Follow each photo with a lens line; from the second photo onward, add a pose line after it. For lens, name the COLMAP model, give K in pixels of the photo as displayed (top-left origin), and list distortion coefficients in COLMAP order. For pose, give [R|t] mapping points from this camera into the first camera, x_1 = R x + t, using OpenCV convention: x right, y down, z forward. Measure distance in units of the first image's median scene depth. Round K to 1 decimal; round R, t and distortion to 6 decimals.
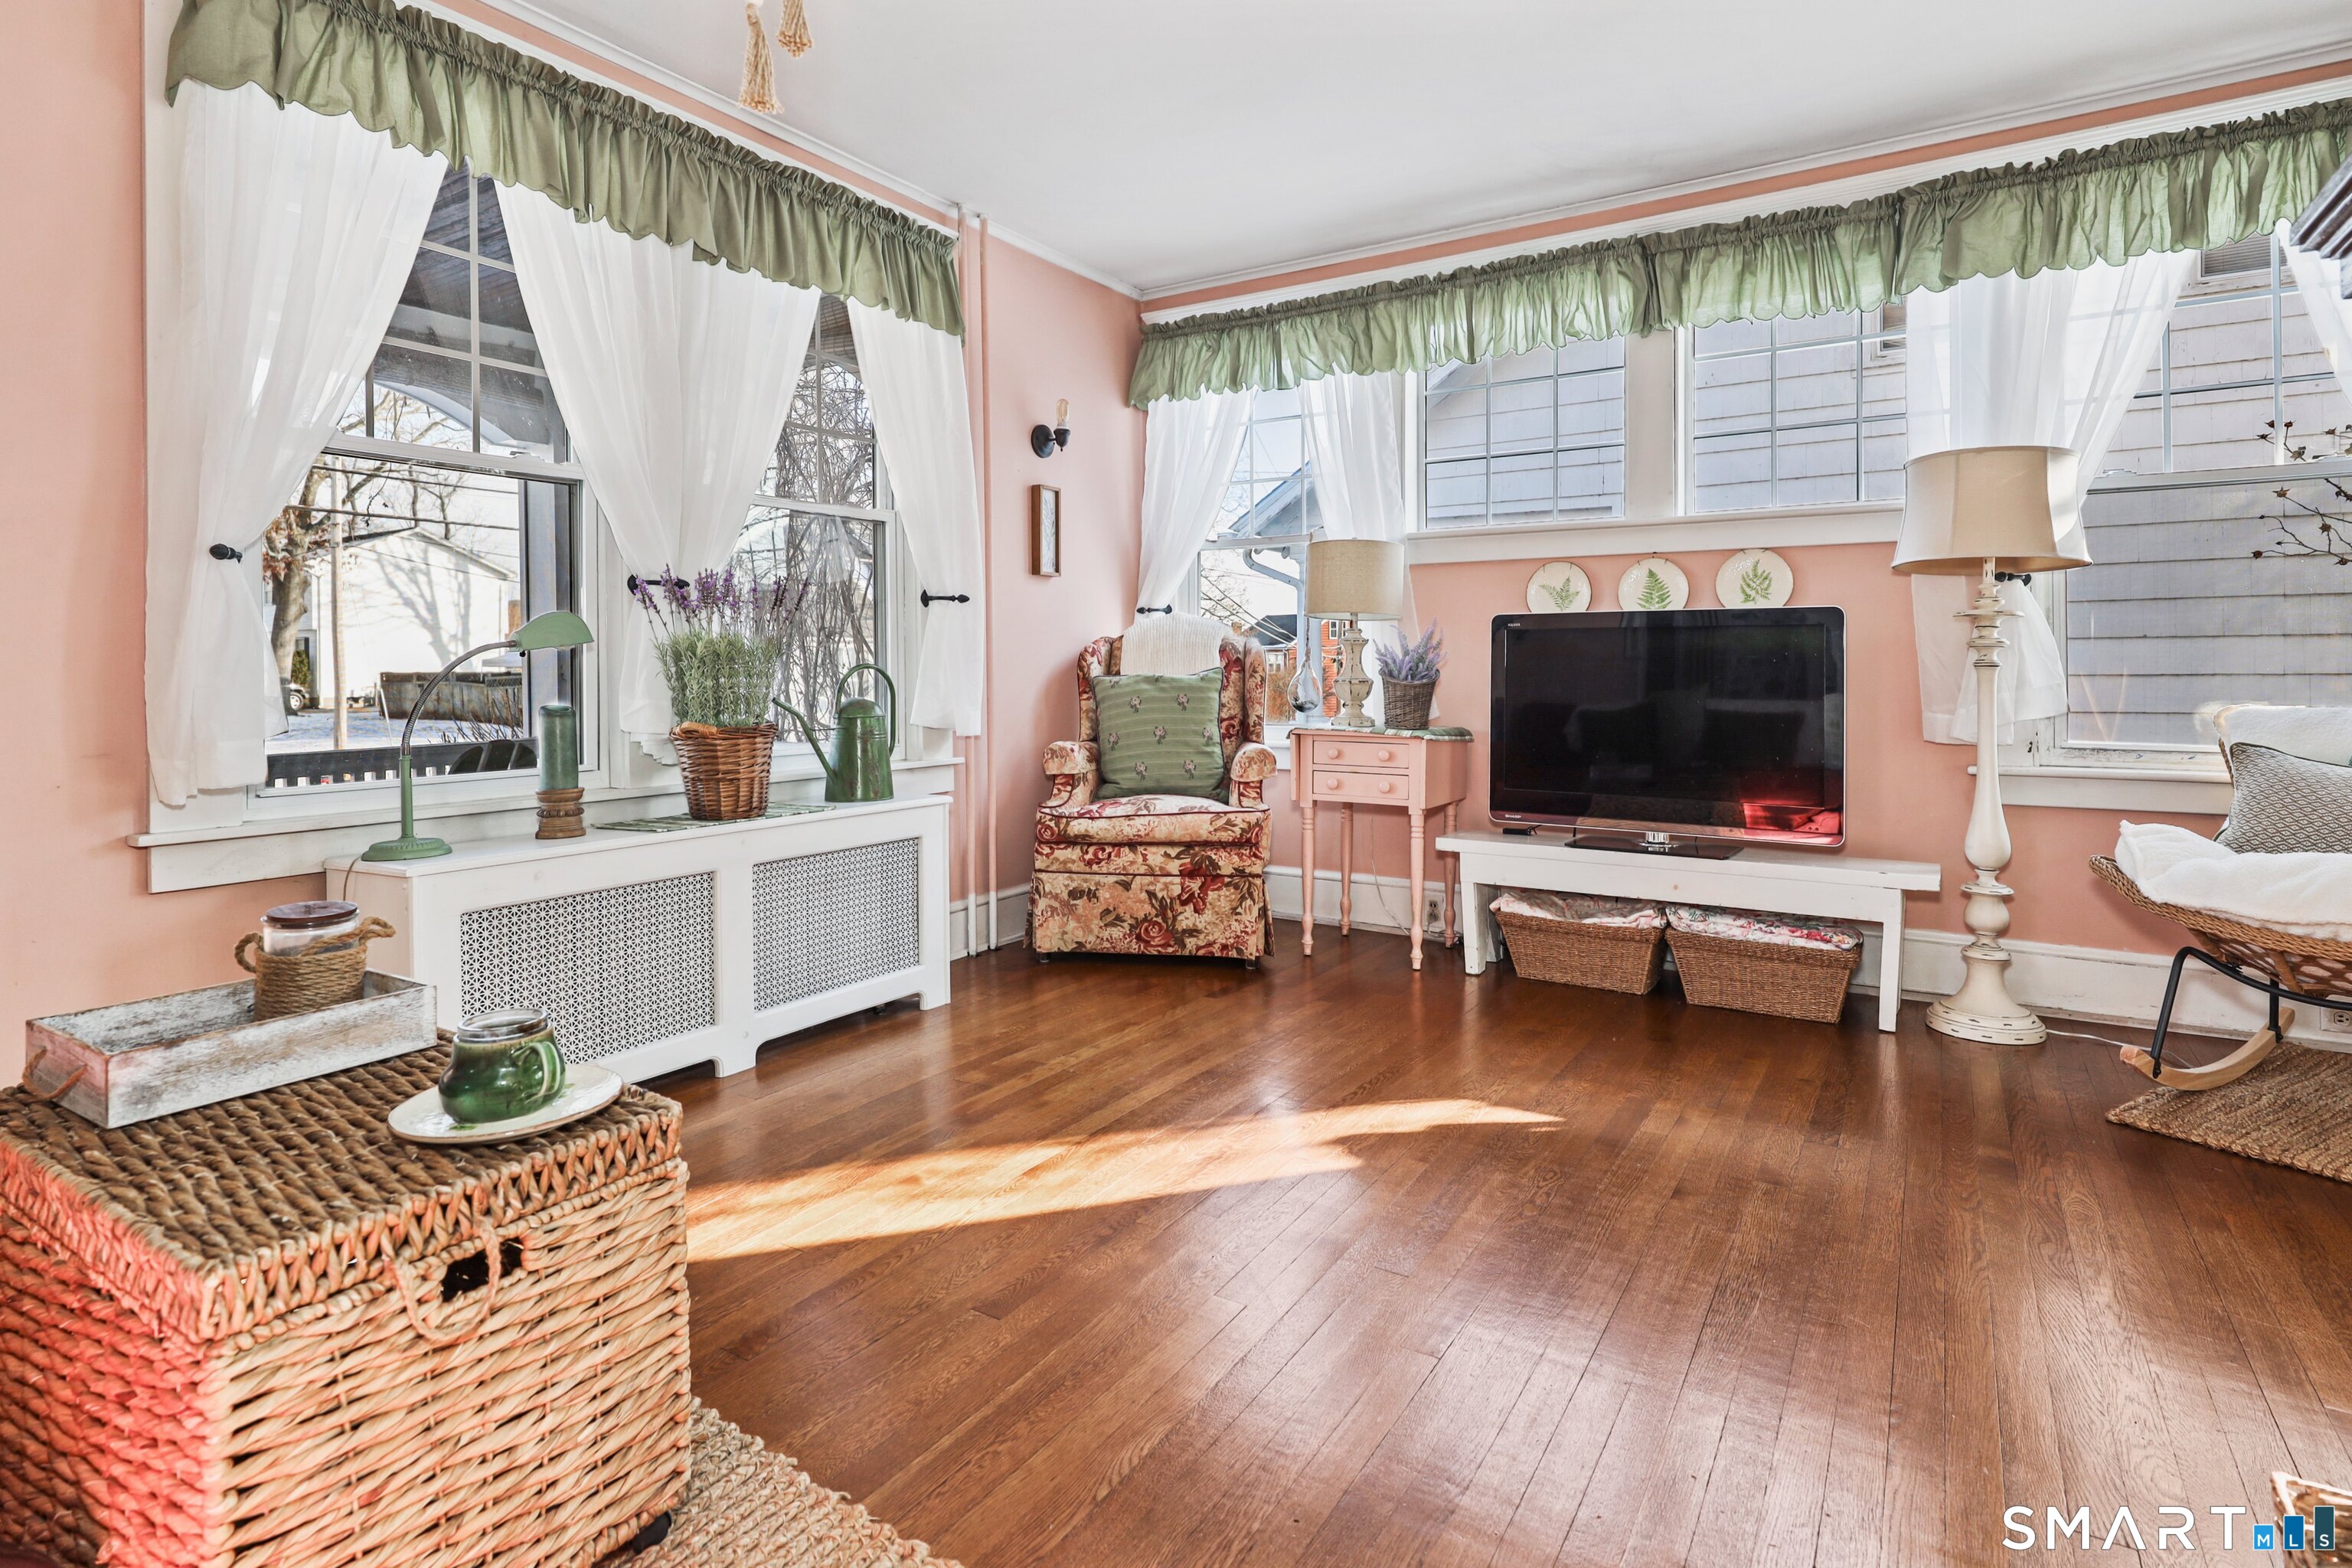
lens RADIAL K [[1203.1, 0, 1179.3], [0, 1203.1, 690.1], [0, 0, 1]] dist [-0.001881, 0.000535]
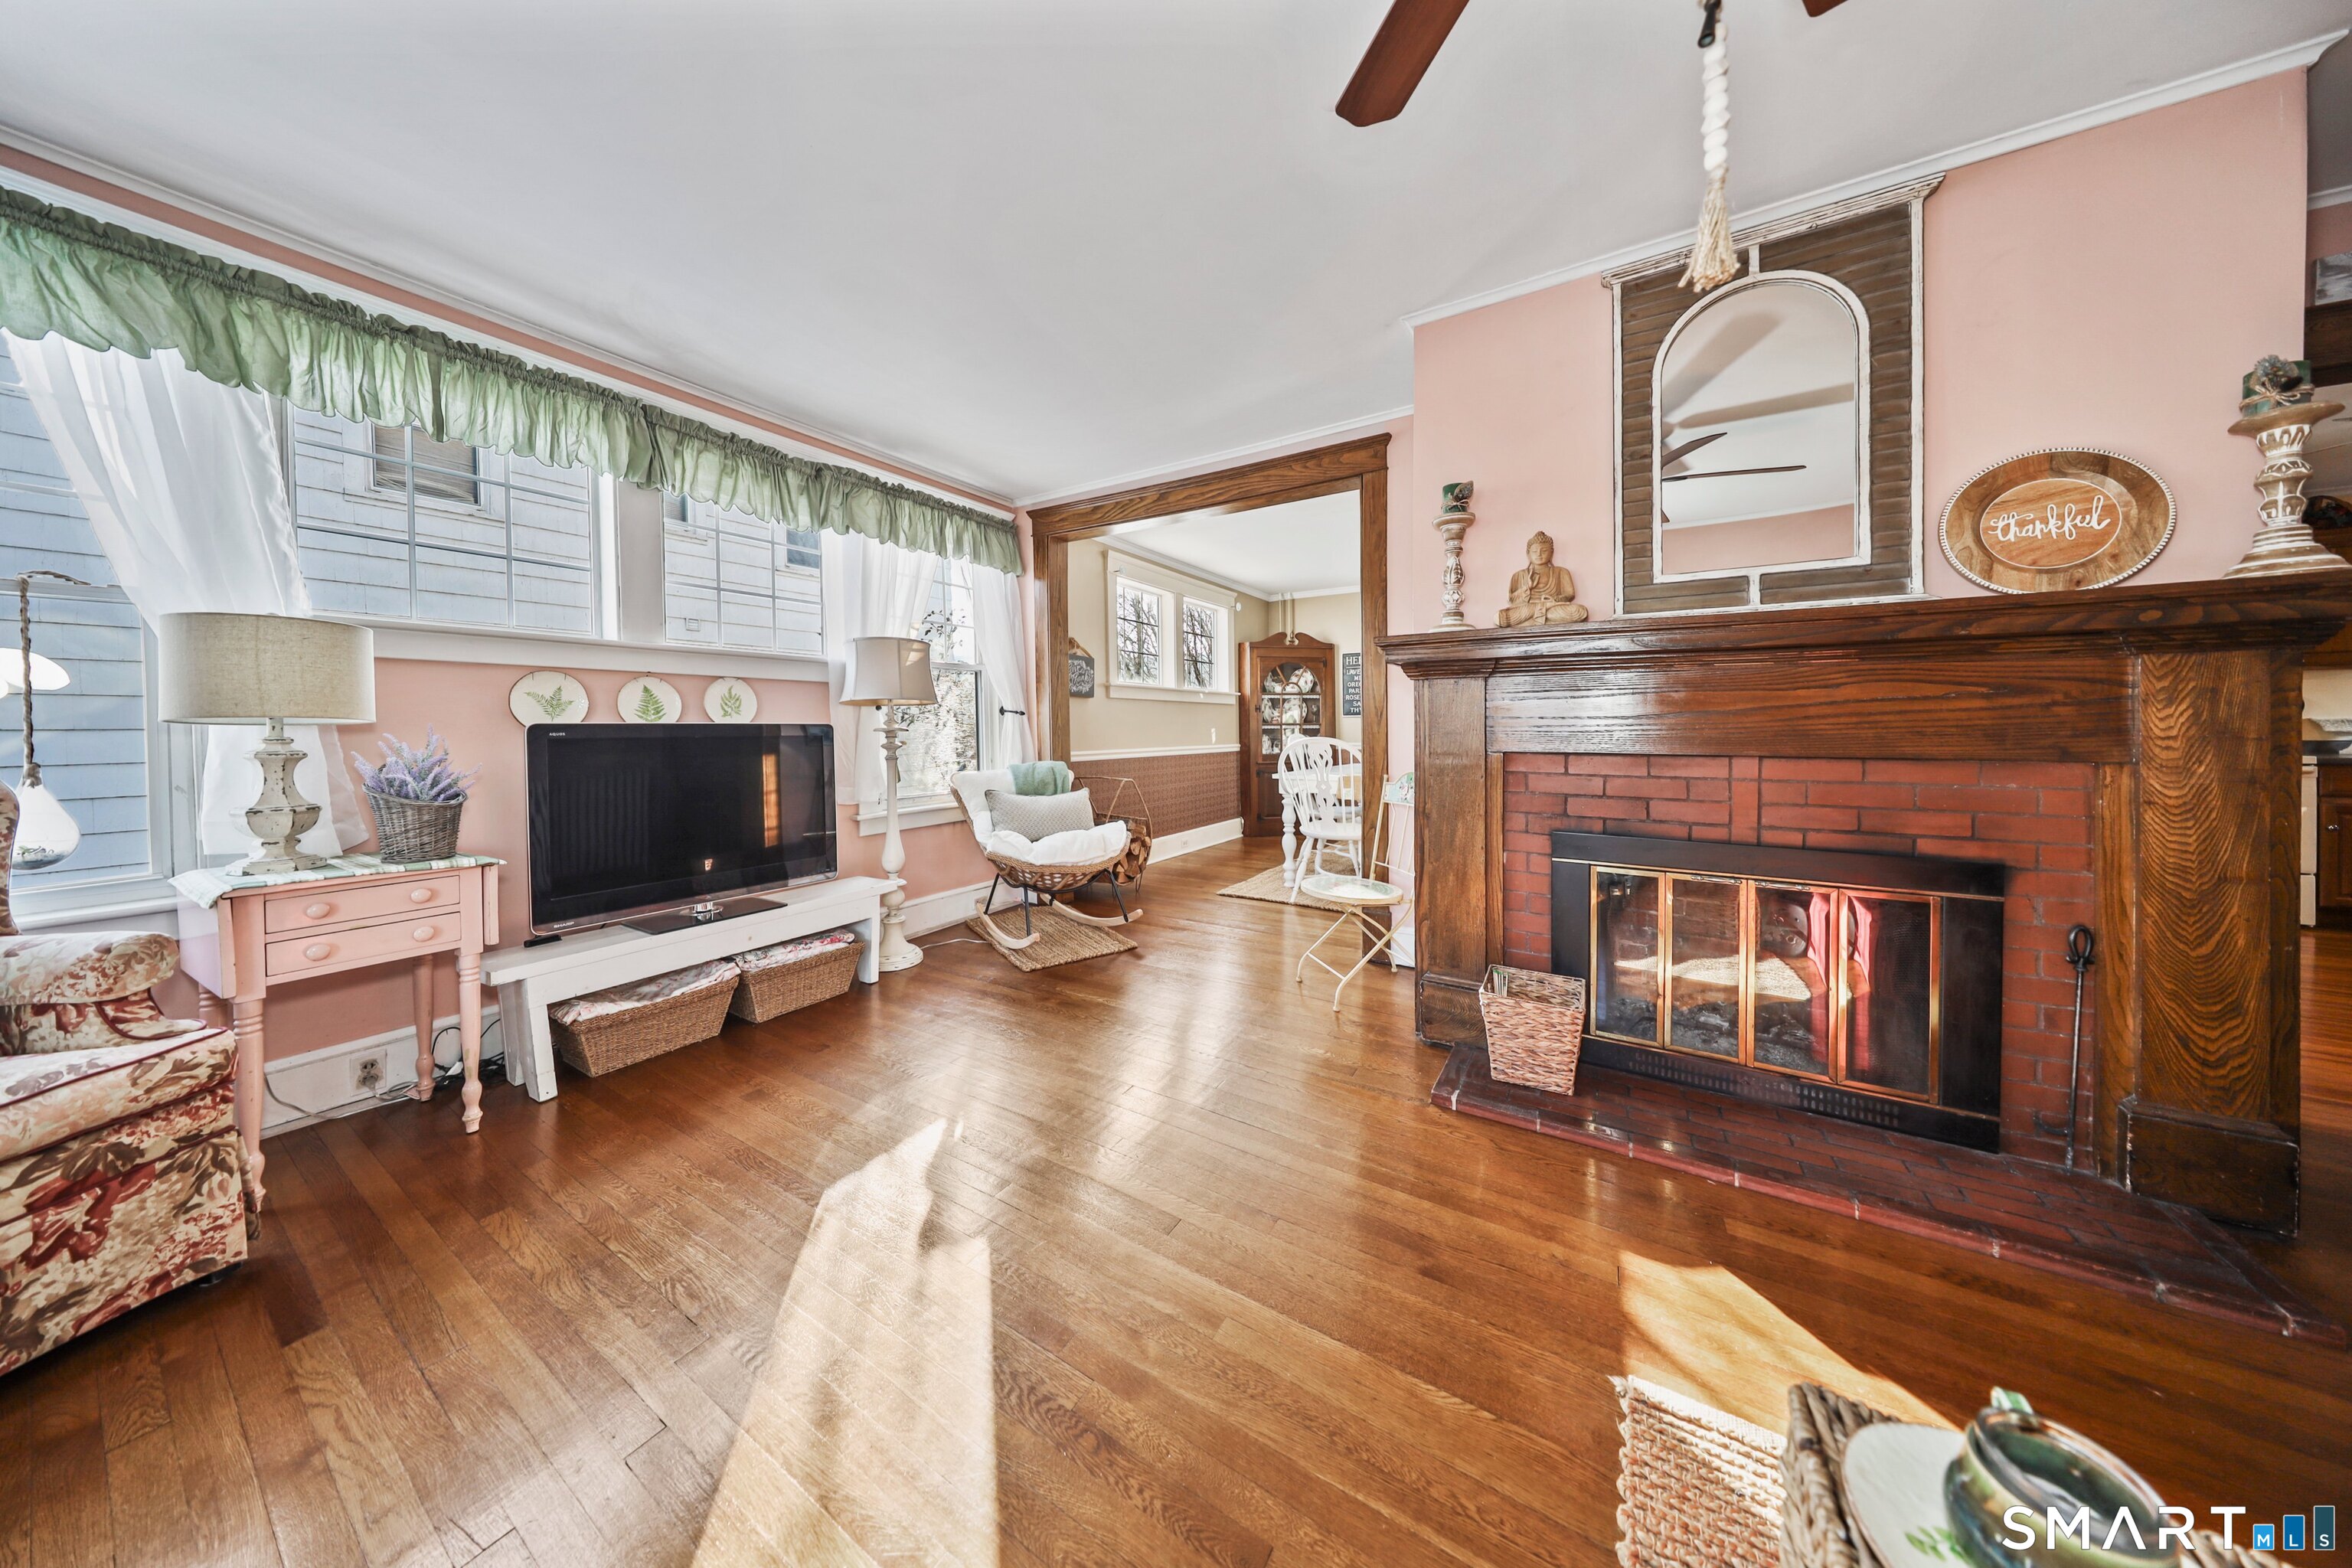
lens RADIAL K [[699.4, 0, 1181.3], [0, 699.4, 737.2], [0, 0, 1]] dist [-0.000227, 0.000005]
pose [[-0.014122, -0.014324, 0.999798, -0.313949], [0.022322, 0.999644, 0.014637, -0.049406], [-0.999651, 0.022524, -0.013797, 0.494762]]
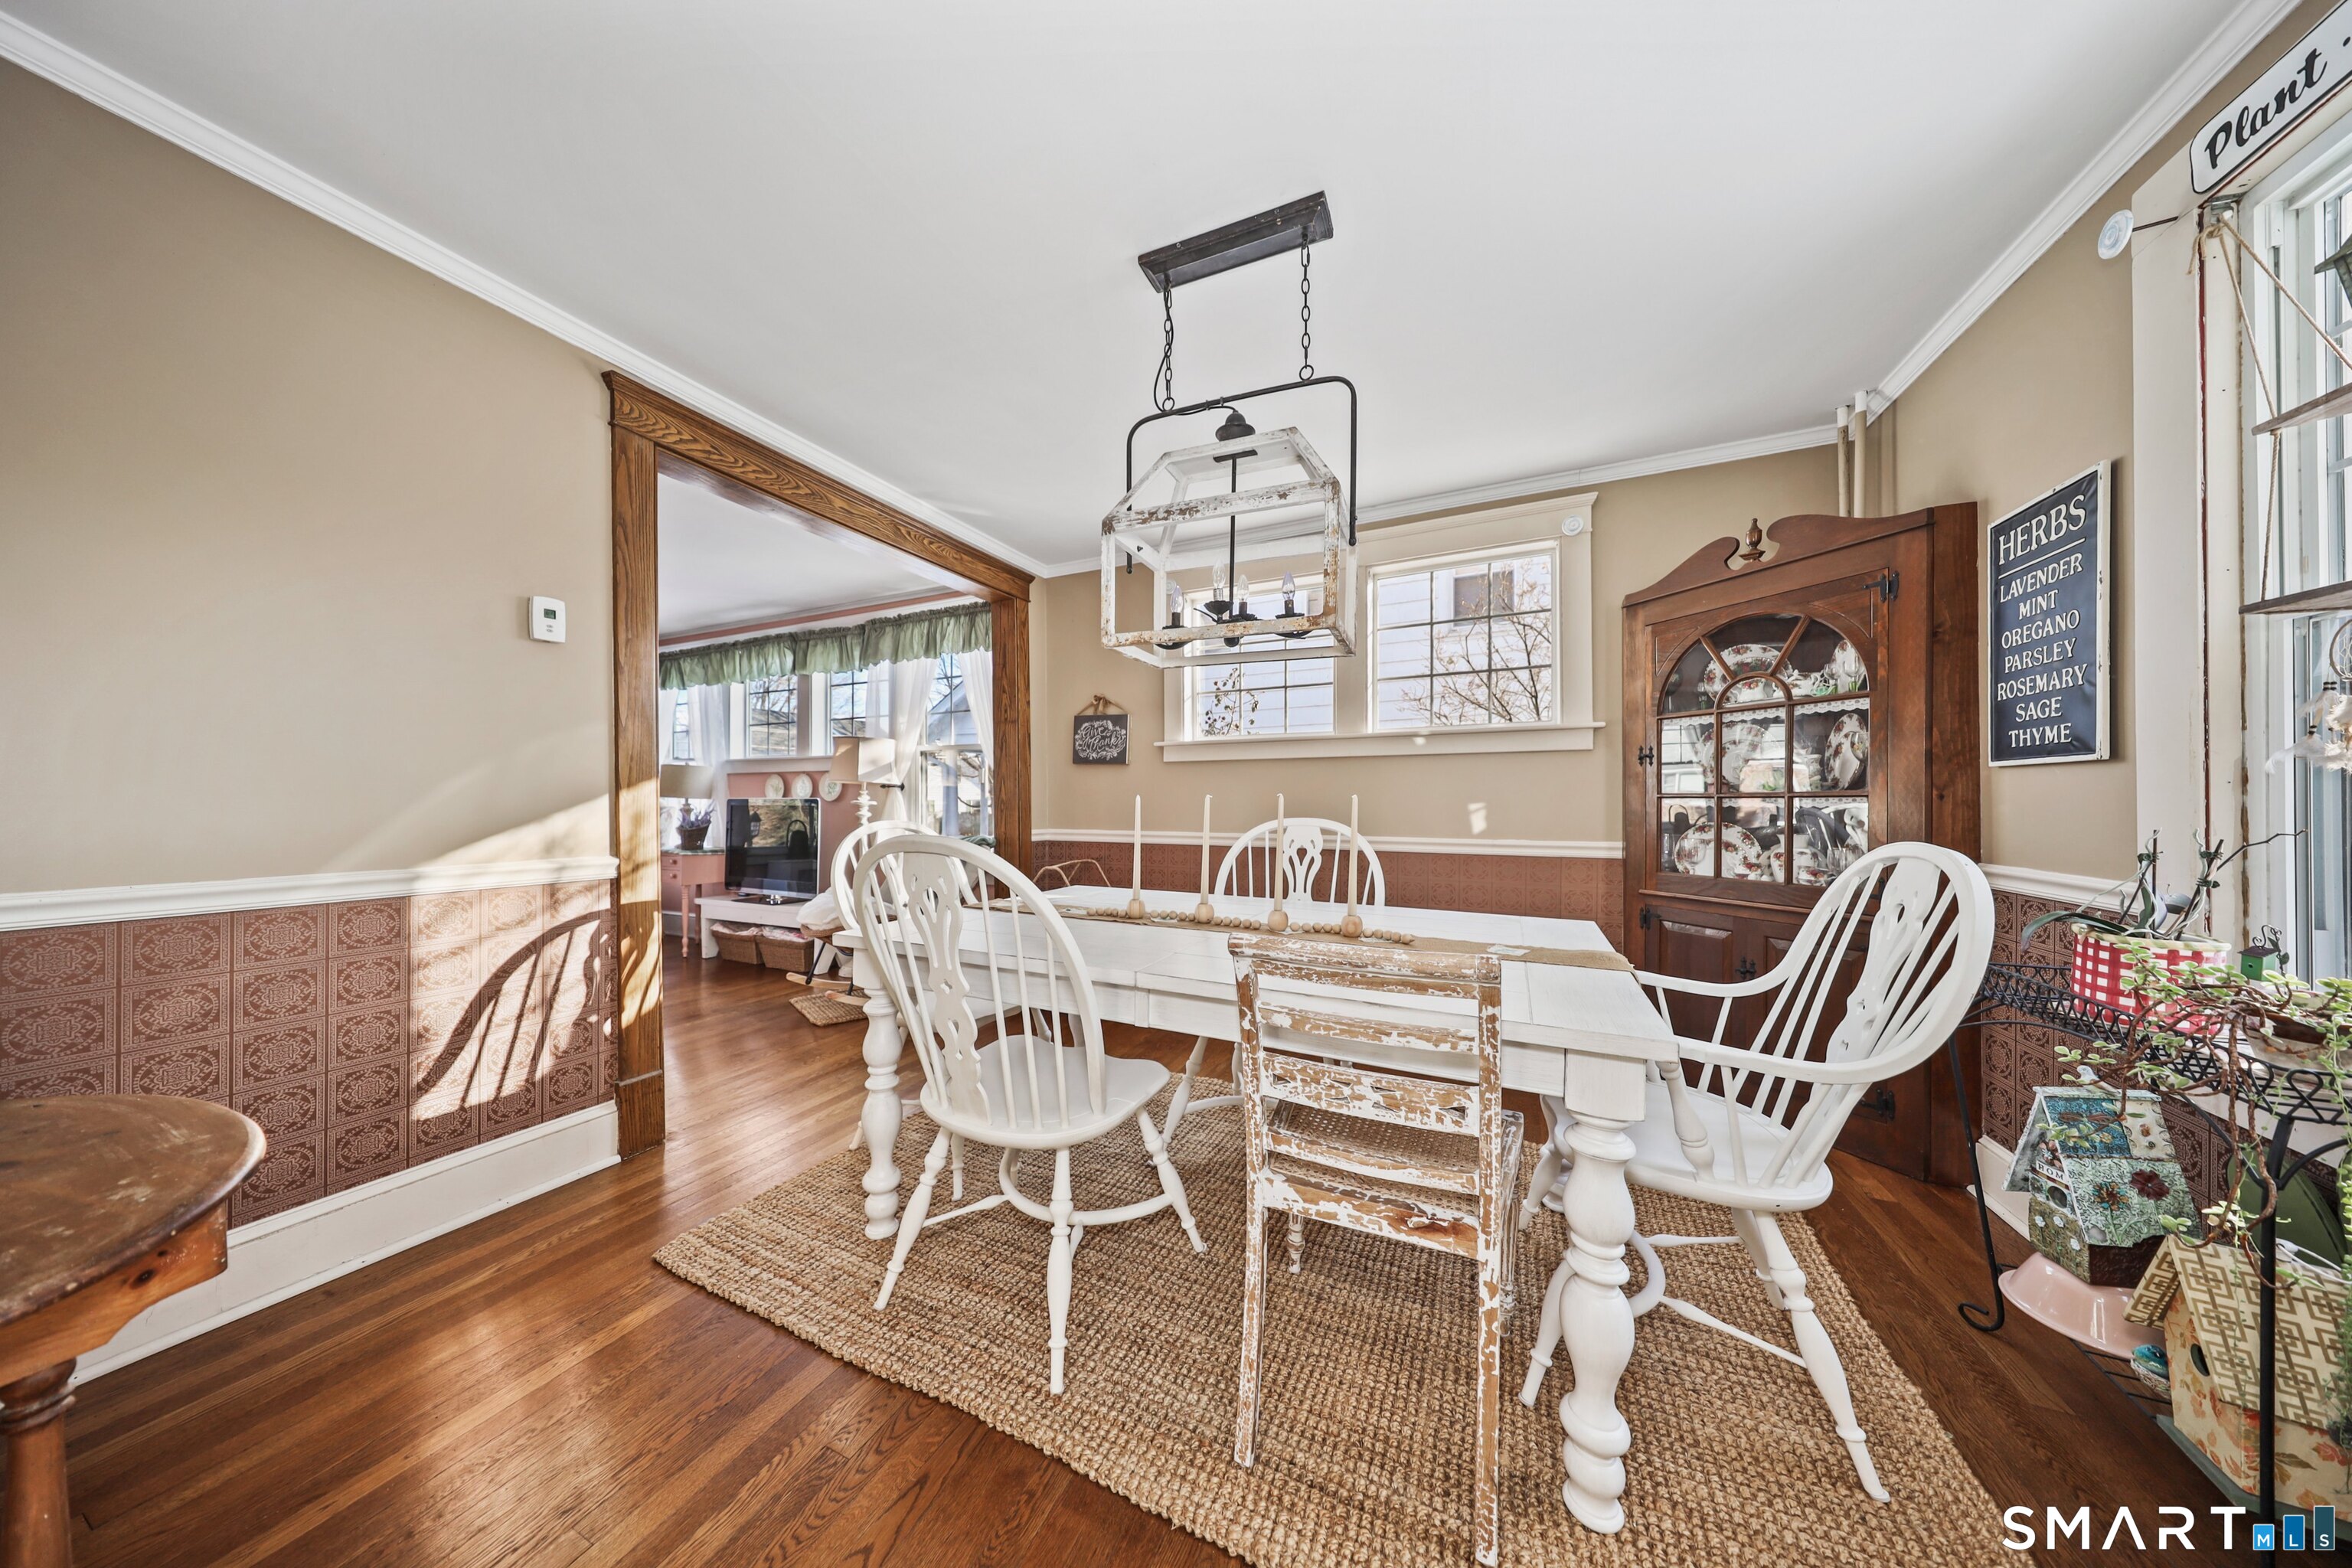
lens RADIAL K [[696.7, 0, 1165.0], [0, 696.7, 813.9], [0, 0, 1]] dist [-0.000253, -0.000016]
pose [[0.992367, 0.004178, 0.123248, 0.934170], [-0.003290, 0.999967, -0.007411, -0.026843], [-0.123275, 0.006949, 0.992348, -0.399033]]
